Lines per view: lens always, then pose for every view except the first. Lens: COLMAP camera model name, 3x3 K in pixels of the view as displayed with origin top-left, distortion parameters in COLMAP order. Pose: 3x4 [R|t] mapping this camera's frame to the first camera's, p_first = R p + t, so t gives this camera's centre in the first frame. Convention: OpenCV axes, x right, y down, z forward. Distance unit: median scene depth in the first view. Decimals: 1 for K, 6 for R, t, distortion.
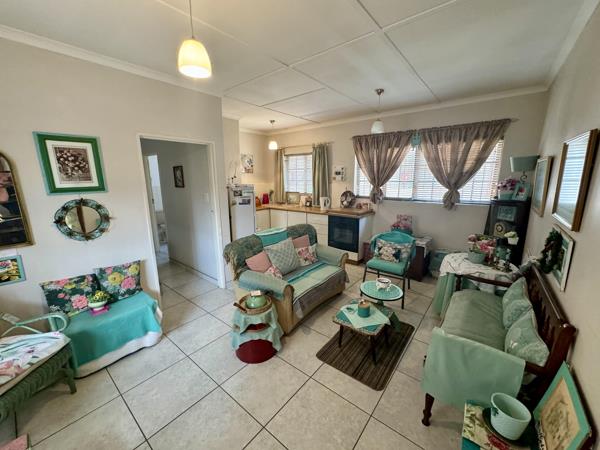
lens RADIAL K [[233.5, 0, 298.8], [0, 233.5, 218.8], [0, 0, 1]] dist [-0.001920, -0.000061]
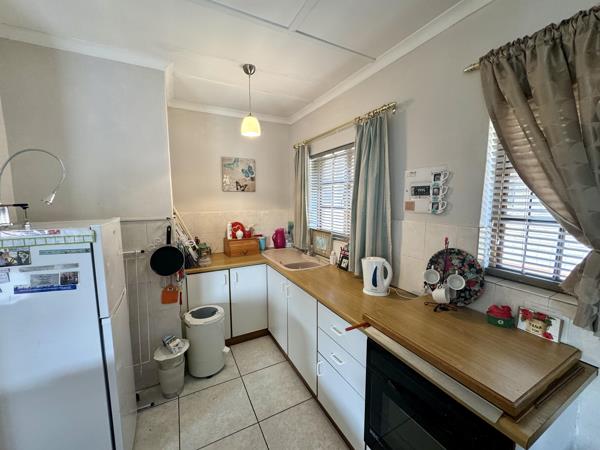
lens RADIAL K [[238.8, 0, 299.2], [0, 238.8, 224.8], [0, 0, 1]] dist [-0.002018, 0.000140]
pose [[0.923408, 0.050413, -0.380494, 0.141028], [-0.074197, 0.996083, -0.048091, -0.120426], [0.376579, 0.072639, 0.923532, 0.637427]]
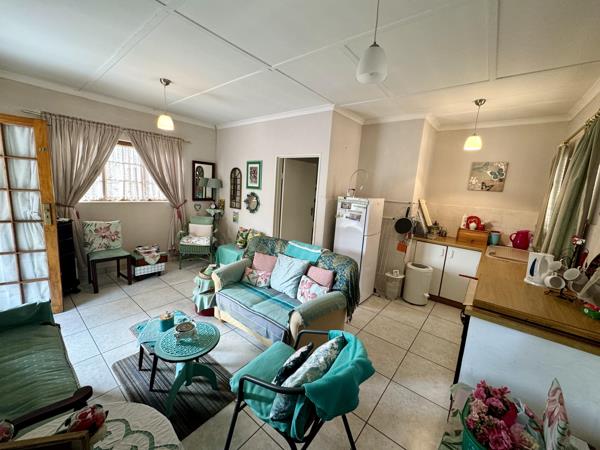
lens RADIAL K [[238.8, 0, 299.2], [0, 238.8, 224.8], [0, 0, 1]] dist [-0.002018, 0.000140]
pose [[0.011649, 0.170659, -0.985261, 0.499563], [-0.242040, 0.956508, 0.162817, -0.107712], [0.970196, 0.236576, 0.052449, 0.585313]]
